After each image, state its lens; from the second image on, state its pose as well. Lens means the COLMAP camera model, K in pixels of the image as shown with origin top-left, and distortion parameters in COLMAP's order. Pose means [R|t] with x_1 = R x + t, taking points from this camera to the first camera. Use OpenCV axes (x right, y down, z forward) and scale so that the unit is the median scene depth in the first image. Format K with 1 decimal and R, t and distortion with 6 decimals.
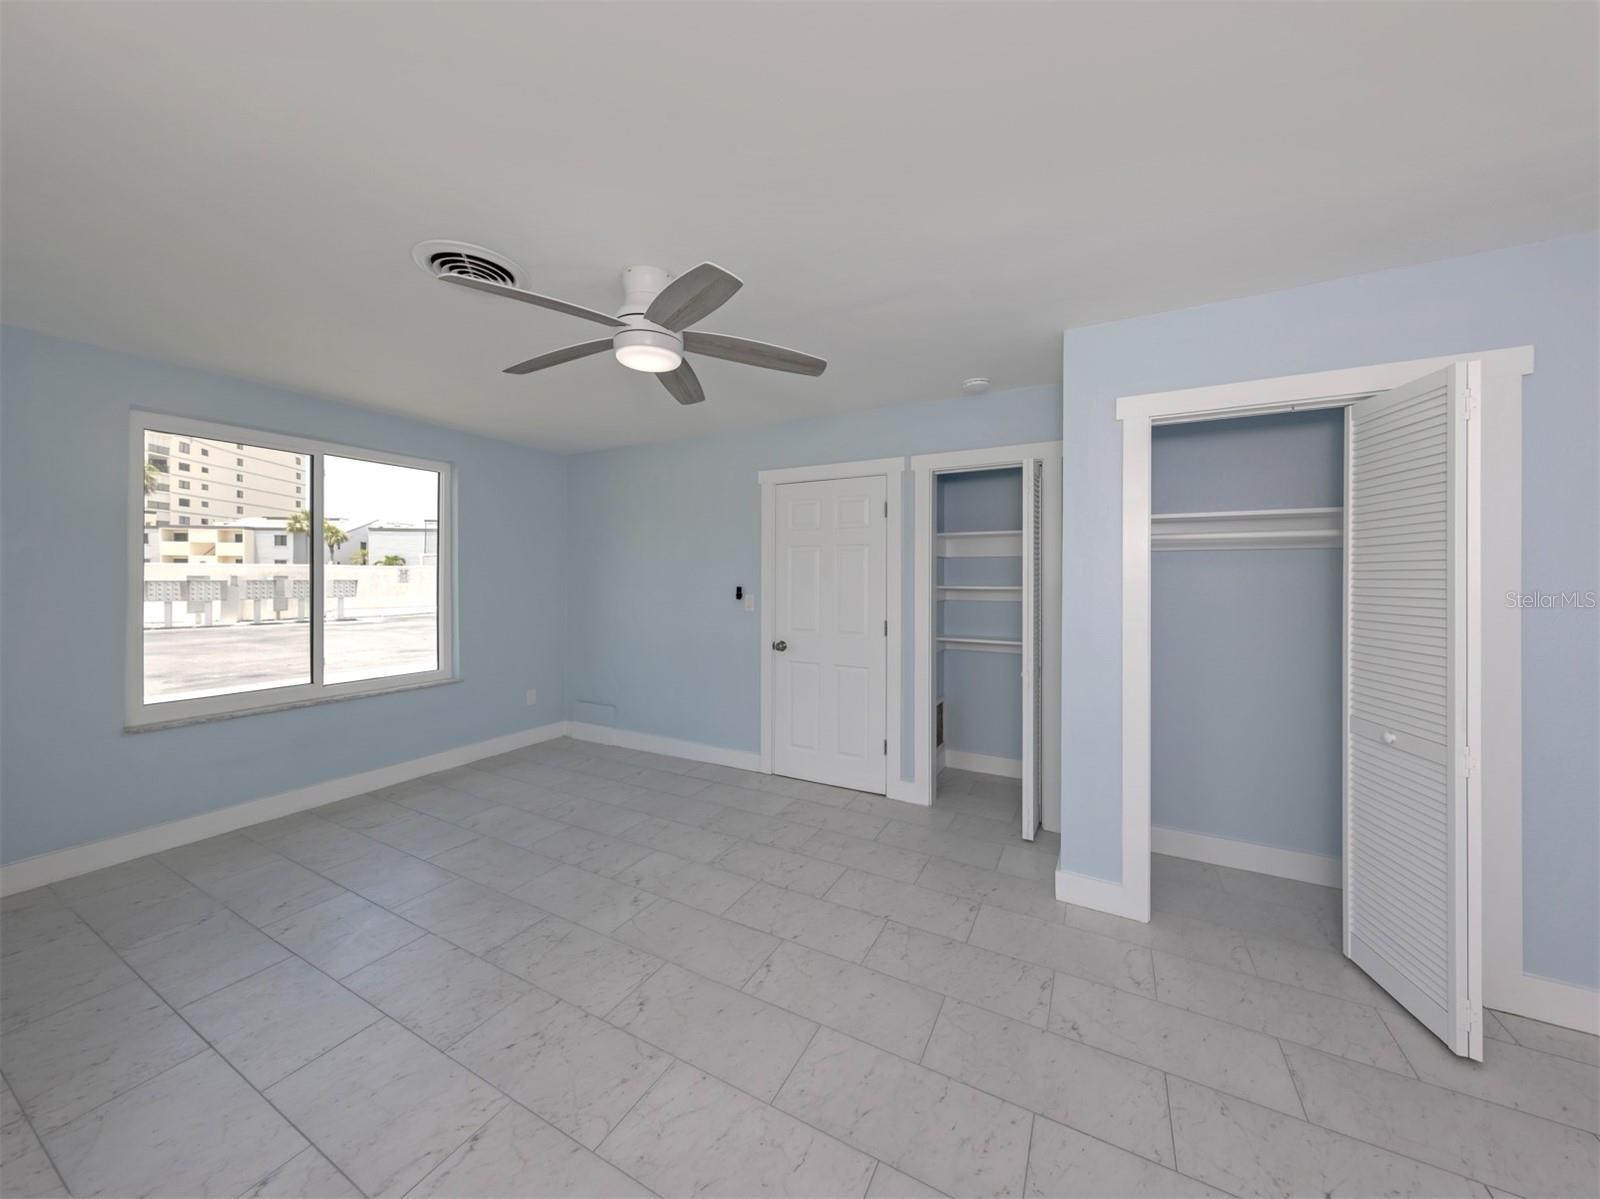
lens RADIAL K [[555.1, 0, 802.5], [0, 555.1, 589.2], [0, 0, 1]] dist [-0.003183, -0.000039]
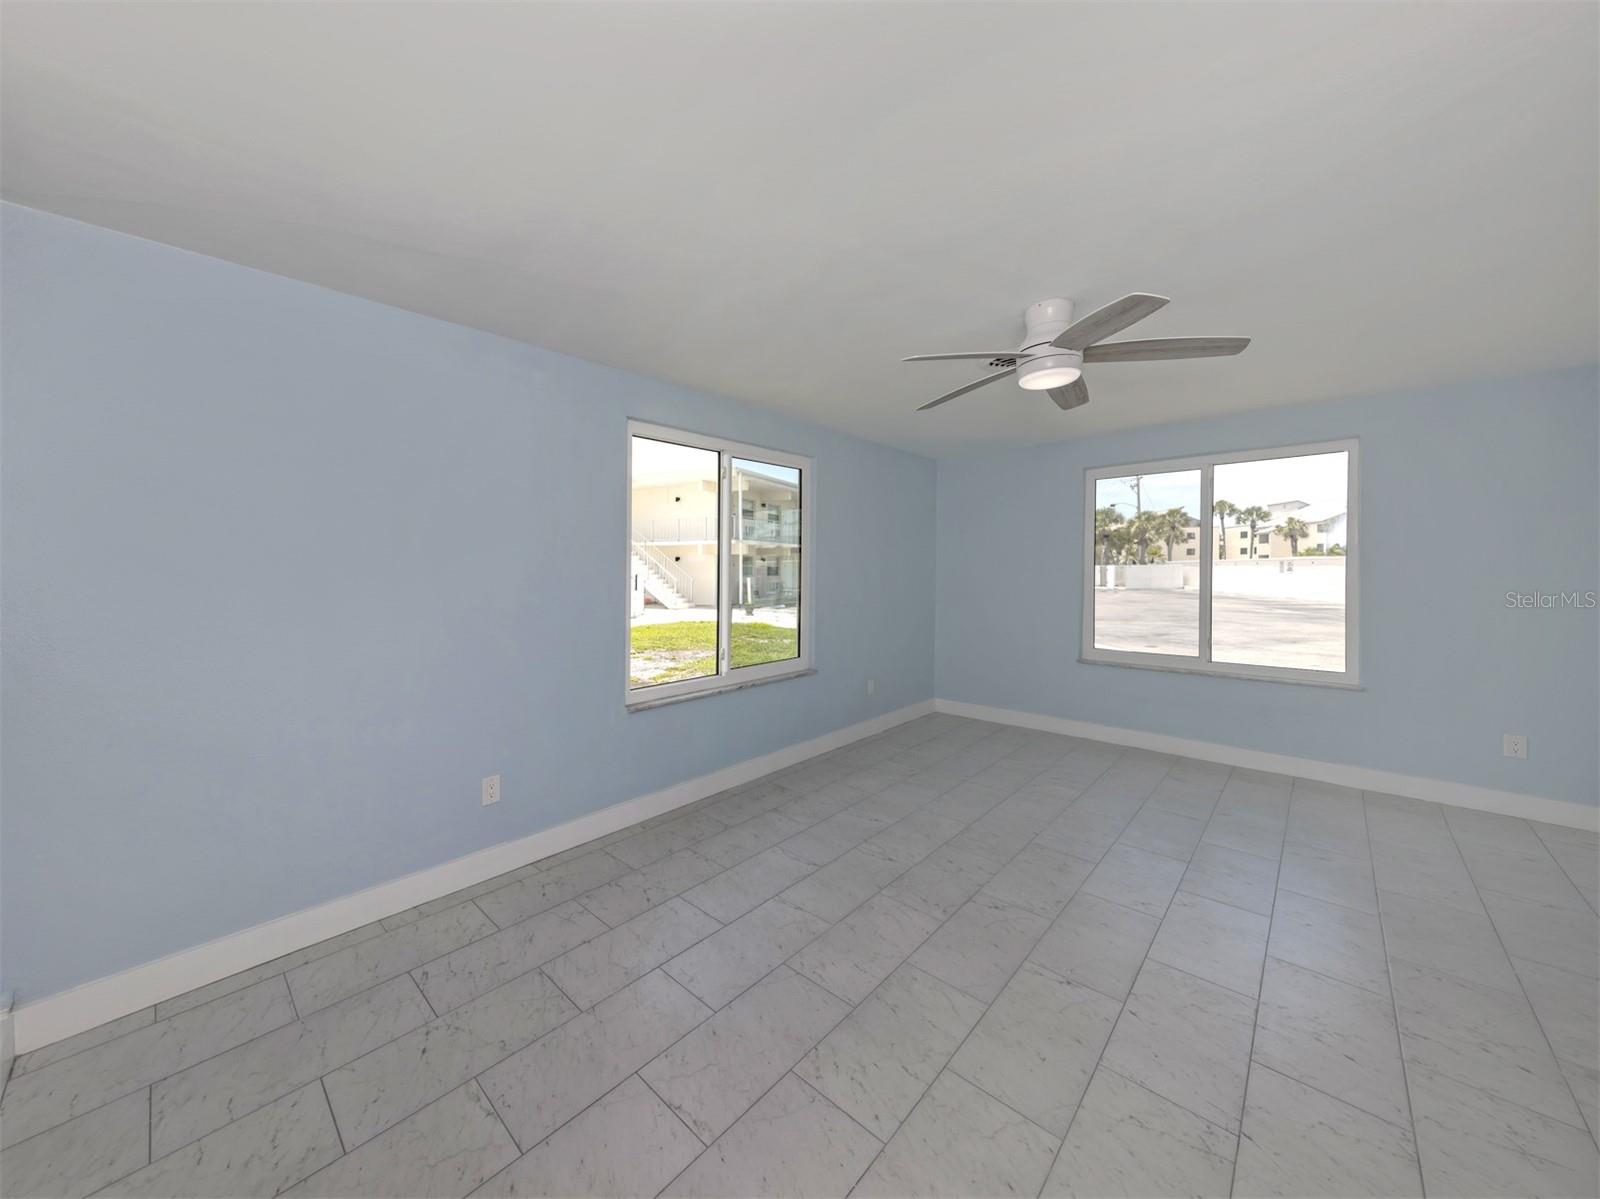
lens RADIAL K [[555.1, 0, 778.5], [0, 555.1, 565.4], [0, 0, 1]] dist [-0.003183, -0.000039]
pose [[-0.230803, -0.009076, -0.972958, 0.609090], [-0.015593, 0.999863, -0.005628, -0.012442], [0.972876, 0.013872, -0.230913, 0.452228]]
